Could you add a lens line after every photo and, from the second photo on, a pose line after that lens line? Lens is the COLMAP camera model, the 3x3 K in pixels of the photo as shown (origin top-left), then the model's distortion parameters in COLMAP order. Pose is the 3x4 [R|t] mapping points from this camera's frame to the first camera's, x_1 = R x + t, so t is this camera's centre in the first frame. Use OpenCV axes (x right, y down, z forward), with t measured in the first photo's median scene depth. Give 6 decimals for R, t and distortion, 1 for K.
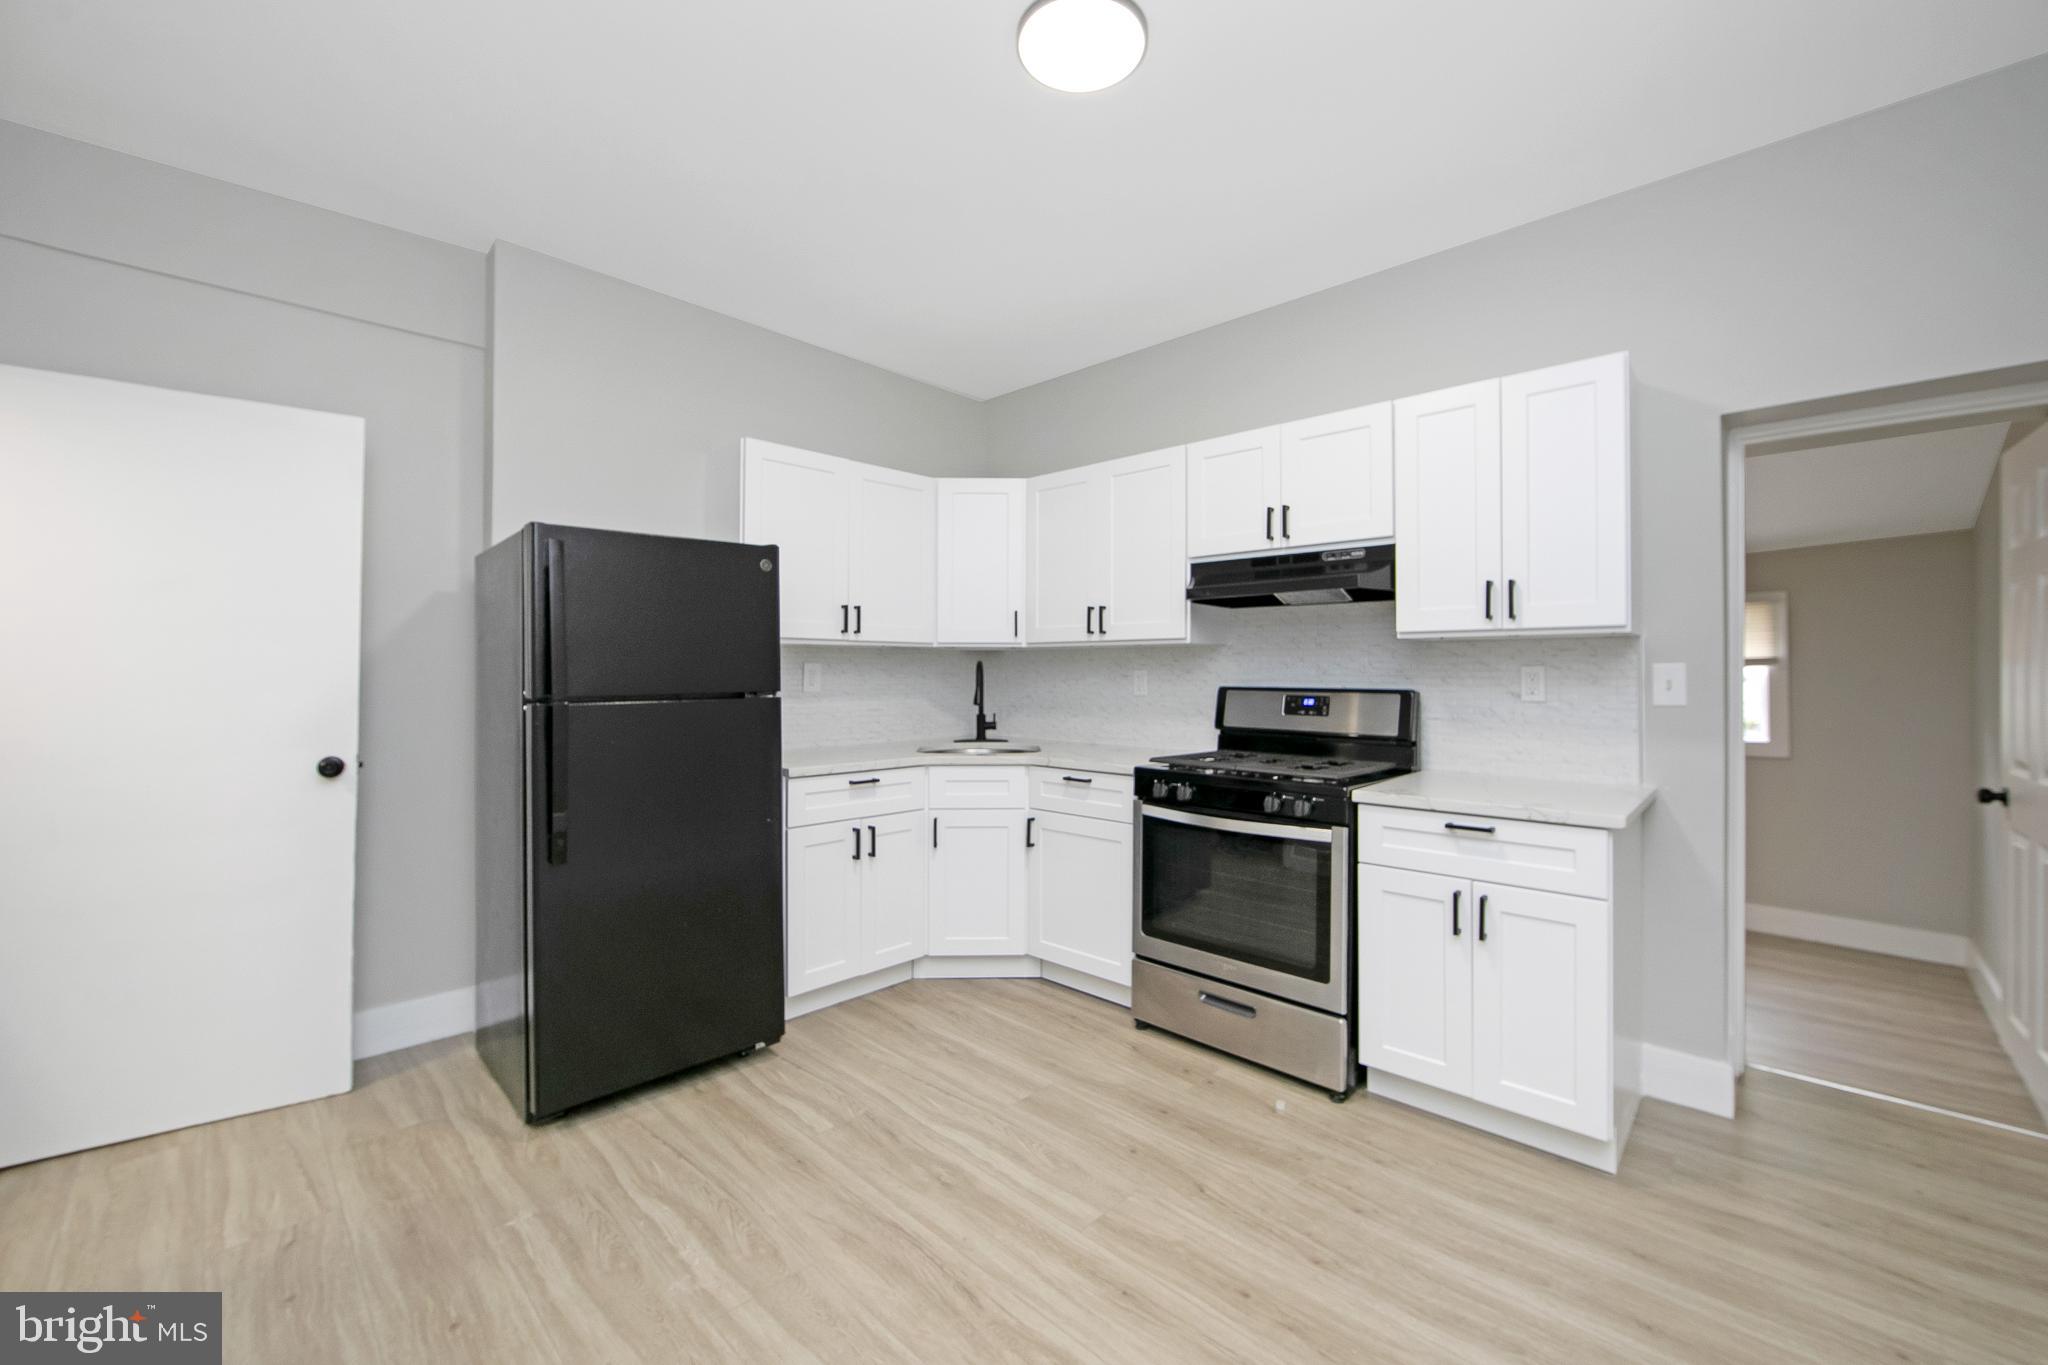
lens RADIAL K [[819.4, 0, 1038.6], [0, 819.4, 670.9], [0, 0, 1]] dist [-0.010825, 0.001466]
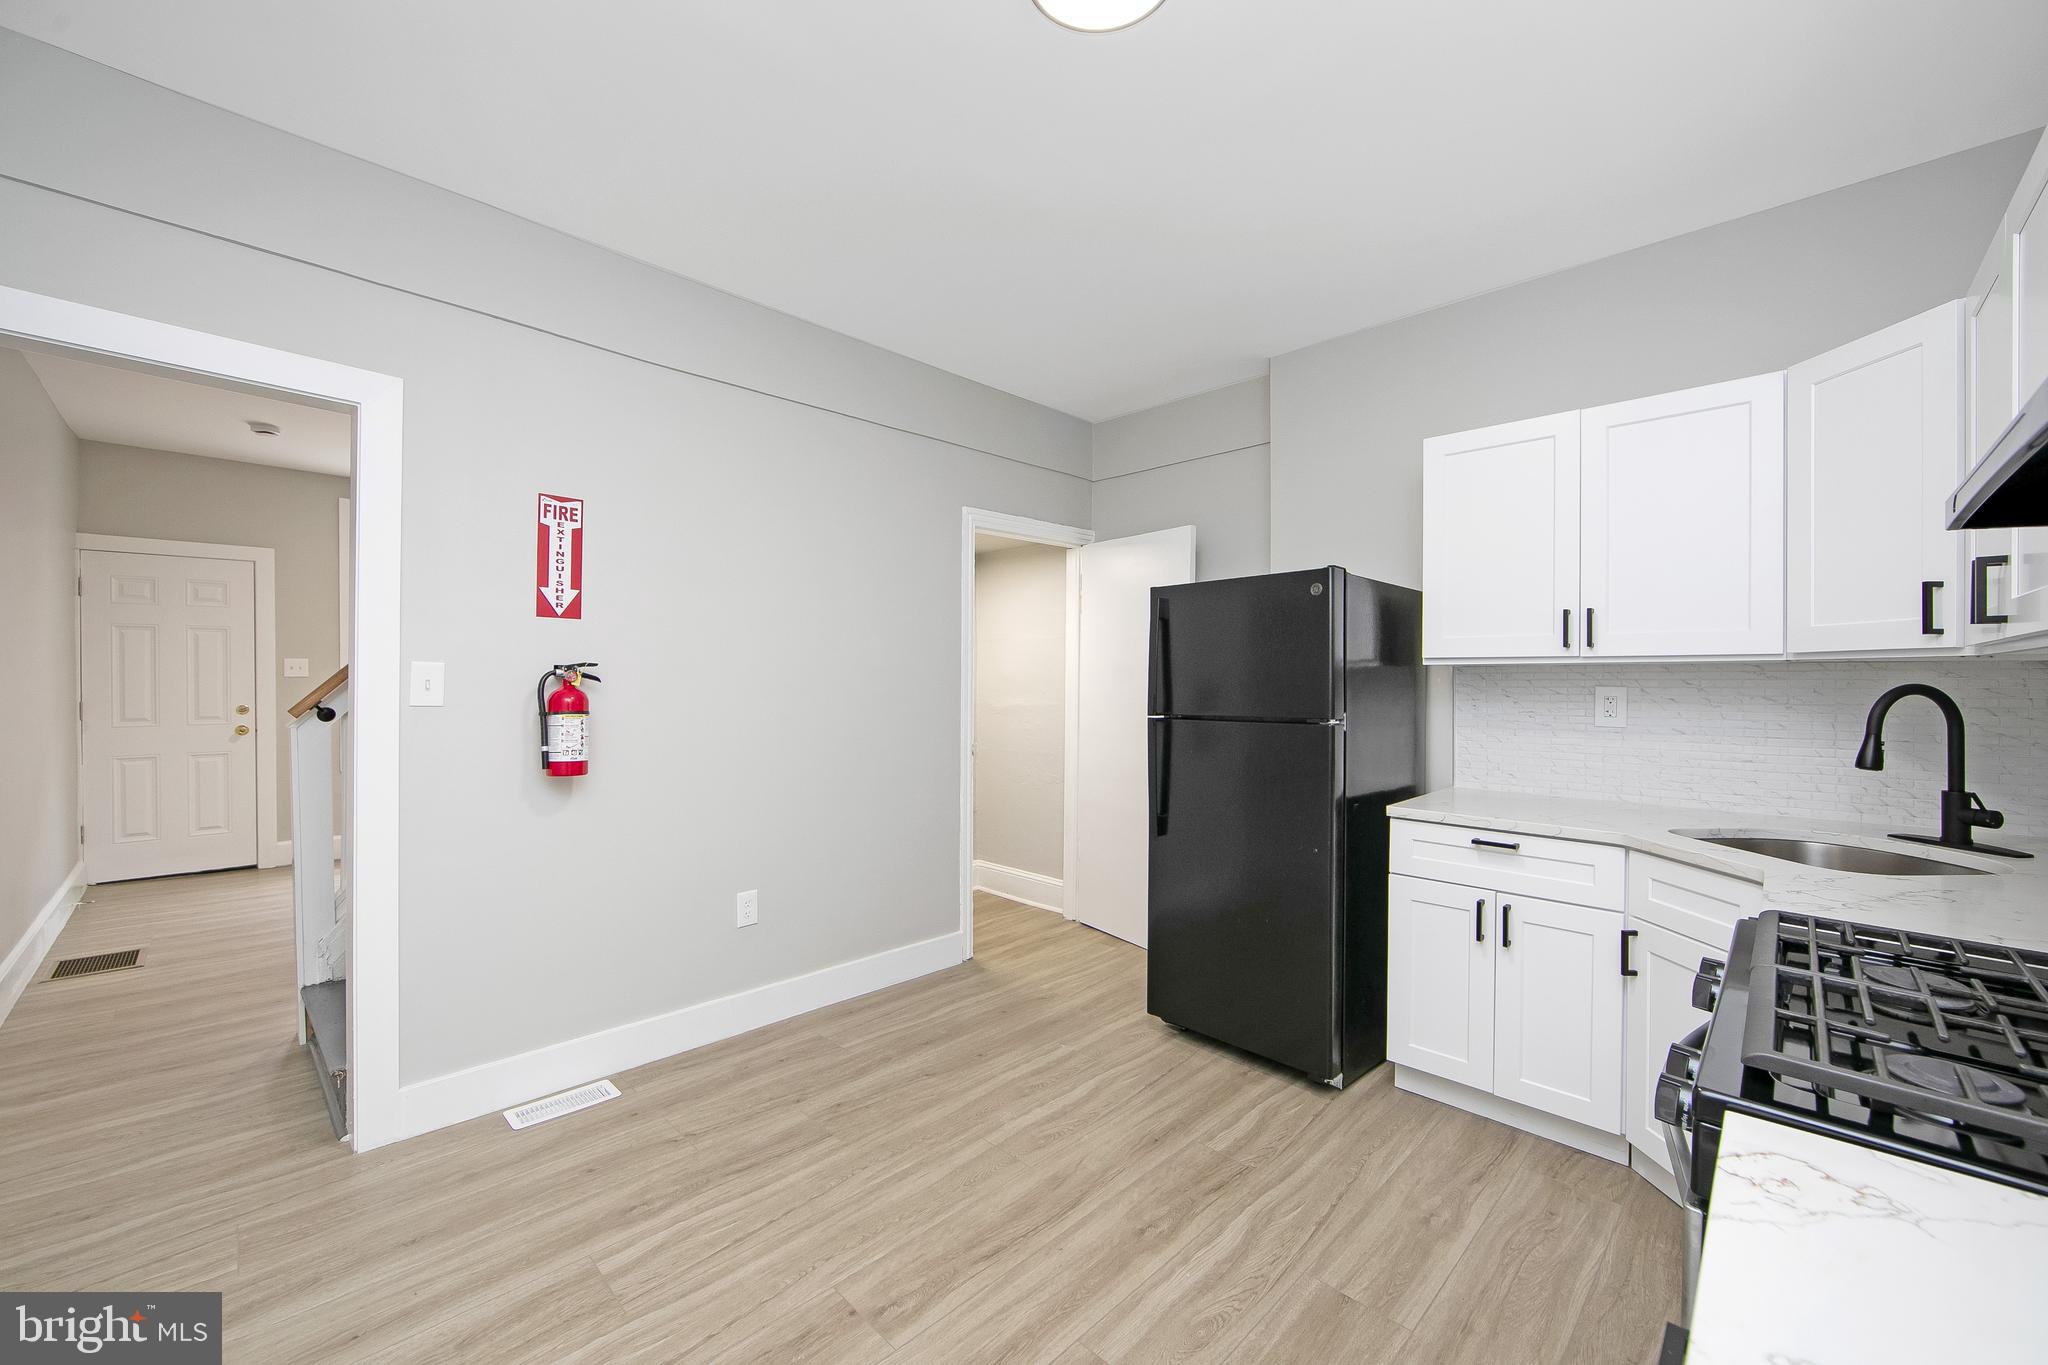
lens RADIAL K [[819.4, 0, 1022.5], [0, 819.4, 684.1], [0, 0, 1]] dist [-0.010825, 0.001466]
pose [[-0.022867, 0.006900, -0.999715, 0.783644], [-0.003580, 0.999969, 0.006983, -0.025237], [0.999732, 0.003739, -0.022842, 0.807027]]
